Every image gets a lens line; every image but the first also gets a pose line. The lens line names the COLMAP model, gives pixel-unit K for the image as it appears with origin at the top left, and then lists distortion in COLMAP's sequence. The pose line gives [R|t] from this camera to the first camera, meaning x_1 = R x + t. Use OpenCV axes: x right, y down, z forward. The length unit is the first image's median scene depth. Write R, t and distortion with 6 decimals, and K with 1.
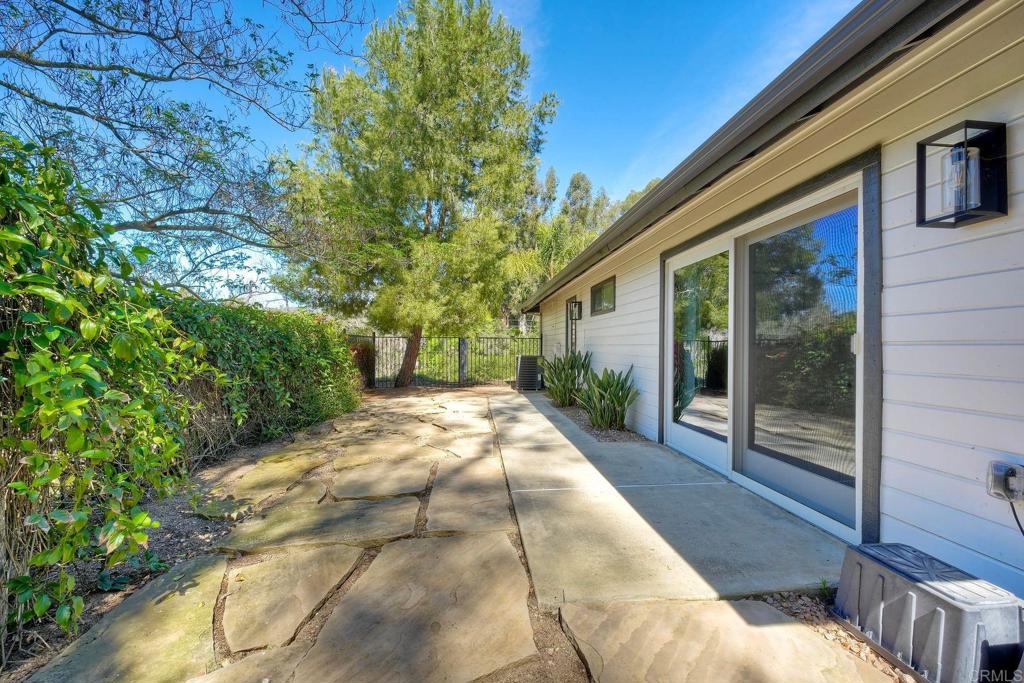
lens RADIAL K [[430.5, 0, 512.9], [0, 430.5, 347.3], [0, 0, 1]] dist [-0.014705, 0.000138]
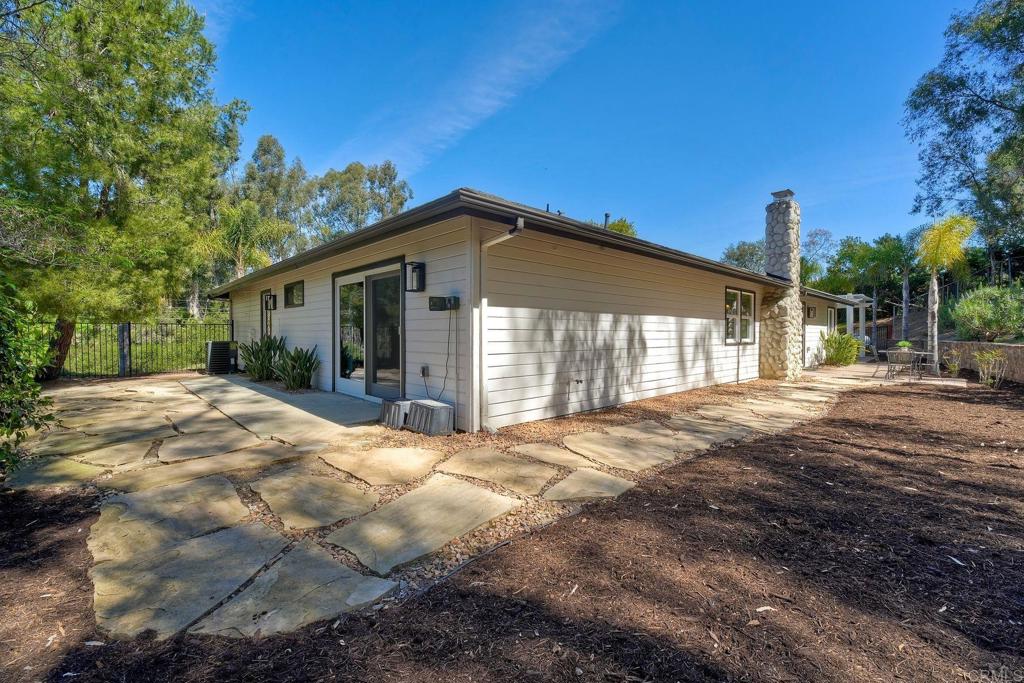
lens RADIAL K [[430.5, 0, 511.8], [0, 430.5, 346.9], [0, 0, 1]] dist [-0.014705, 0.000138]
pose [[0.788041, -0.020079, 0.615295, -0.047743], [0.001063, 0.999511, 0.031256, 0.001836], [-0.615622, -0.023977, 0.787677, -0.276875]]
